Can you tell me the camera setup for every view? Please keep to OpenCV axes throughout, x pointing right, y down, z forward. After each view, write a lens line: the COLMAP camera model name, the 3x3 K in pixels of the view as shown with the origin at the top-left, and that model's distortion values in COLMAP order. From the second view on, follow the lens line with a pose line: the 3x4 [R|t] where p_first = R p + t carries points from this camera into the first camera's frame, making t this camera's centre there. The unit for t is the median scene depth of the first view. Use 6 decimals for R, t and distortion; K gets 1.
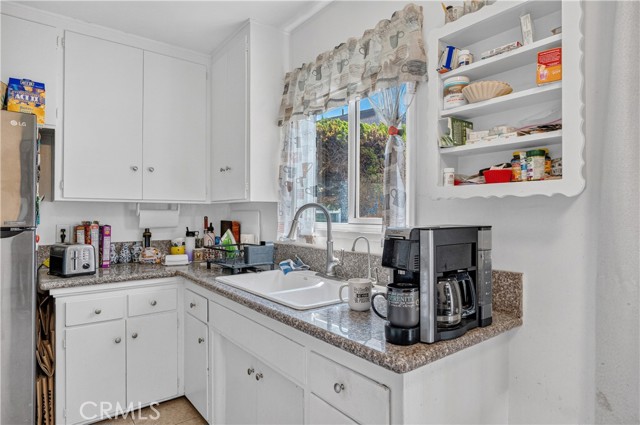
lens RADIAL K [[370.0, 0, 322.2], [0, 370.0, 210.1], [0, 0, 1]] dist [-0.000758, -0.000261]
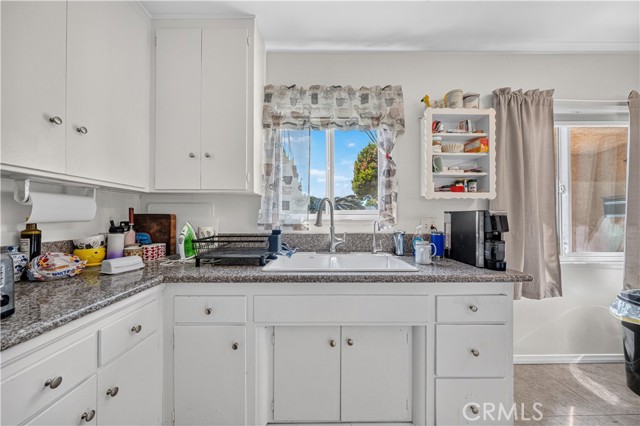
lens RADIAL K [[223.7, 0, 318.2], [0, 223.7, 213.9], [0, 0, 1]] dist [-0.000156, 0.000027]
pose [[0.601610, 0.010445, 0.798722, -0.720086], [-0.009571, 0.999937, -0.005866, 0.046401], [-0.798733, -0.004116, 0.601672, 0.590341]]
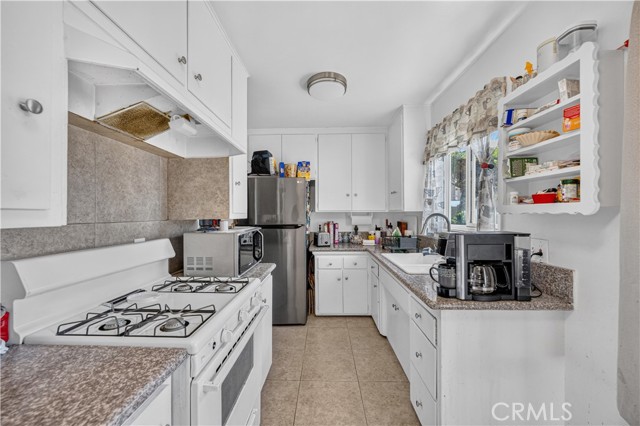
lens RADIAL K [[250.4, 0, 318.2], [0, 250.4, 214.5], [0, 0, 1]] dist [0.000218, -0.000014]
pose [[0.775066, 0.000775, -0.631879, 0.283111], [0.008796, 0.999889, 0.012016, -0.033568], [0.631818, -0.014871, 0.774974, -0.185060]]
